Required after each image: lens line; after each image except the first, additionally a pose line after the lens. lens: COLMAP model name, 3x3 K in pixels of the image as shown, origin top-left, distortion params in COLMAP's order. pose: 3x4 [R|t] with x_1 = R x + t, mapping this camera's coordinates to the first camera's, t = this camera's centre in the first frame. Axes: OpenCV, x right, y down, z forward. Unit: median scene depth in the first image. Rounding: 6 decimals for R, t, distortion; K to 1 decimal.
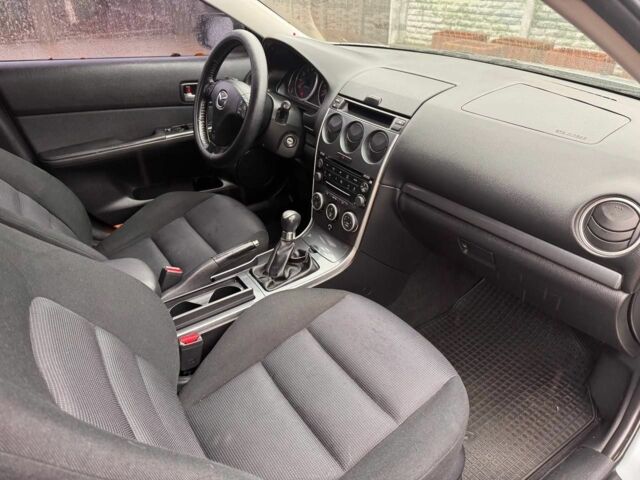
lens RADIAL K [[448.4, 0, 322.2], [0, 448.4, 240.3], [0, 0, 1]] dist [0.037609, -0.046913]
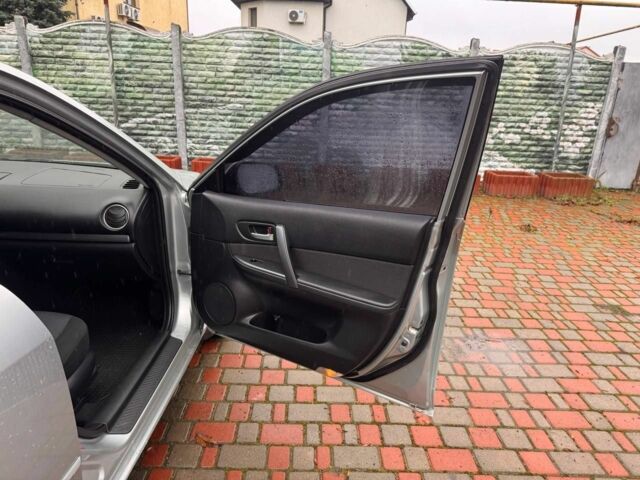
lens RADIAL K [[448.4, 0, 322.3], [0, 448.4, 244.6], [0, 0, 1]] dist [0.037609, -0.046913]
pose [[0.588089, -0.225612, 0.776692, -0.063553], [0.379616, 0.924954, -0.018756, 0.060726], [-0.714173, 0.305875, 0.629601, -0.130415]]
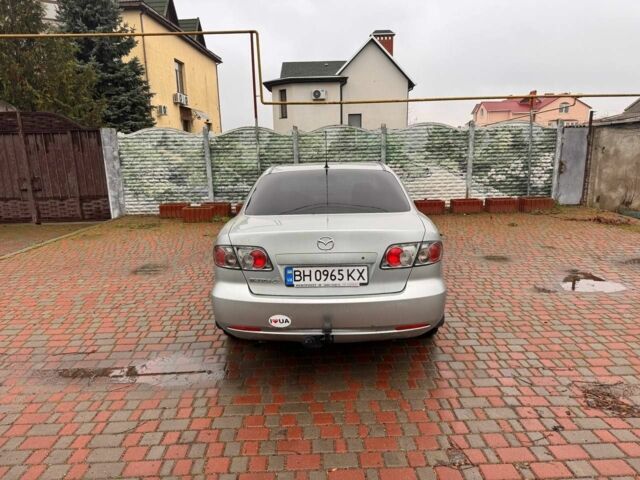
lens RADIAL K [[448.4, 0, 316.4], [0, 448.4, 246.3], [0, 0, 1]] dist [0.037609, -0.046913]
pose [[0.593011, -0.176023, 0.785719, -0.764830], [0.434553, 0.891467, -0.128260, 0.131402], [-0.677865, 0.417496, 0.605141, -0.322339]]
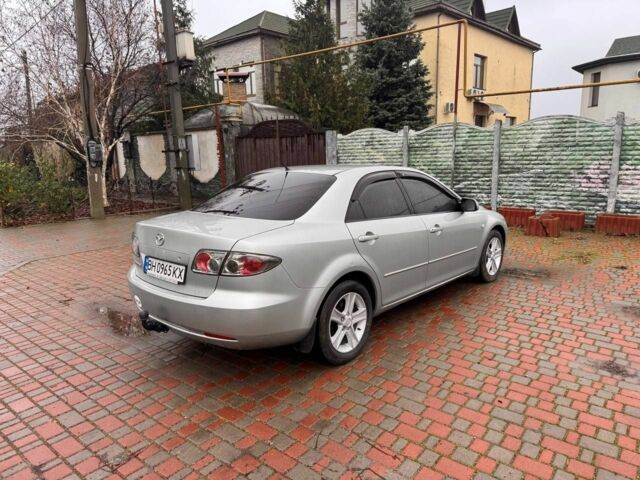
lens RADIAL K [[448.4, 0, 308.9], [0, 448.4, 241.0], [0, 0, 1]] dist [0.037609, -0.046913]
pose [[0.976276, -0.061488, 0.207614, -0.327073], [0.130644, 0.931913, -0.338334, 0.274006], [-0.172675, 0.357431, 0.917838, -0.555665]]
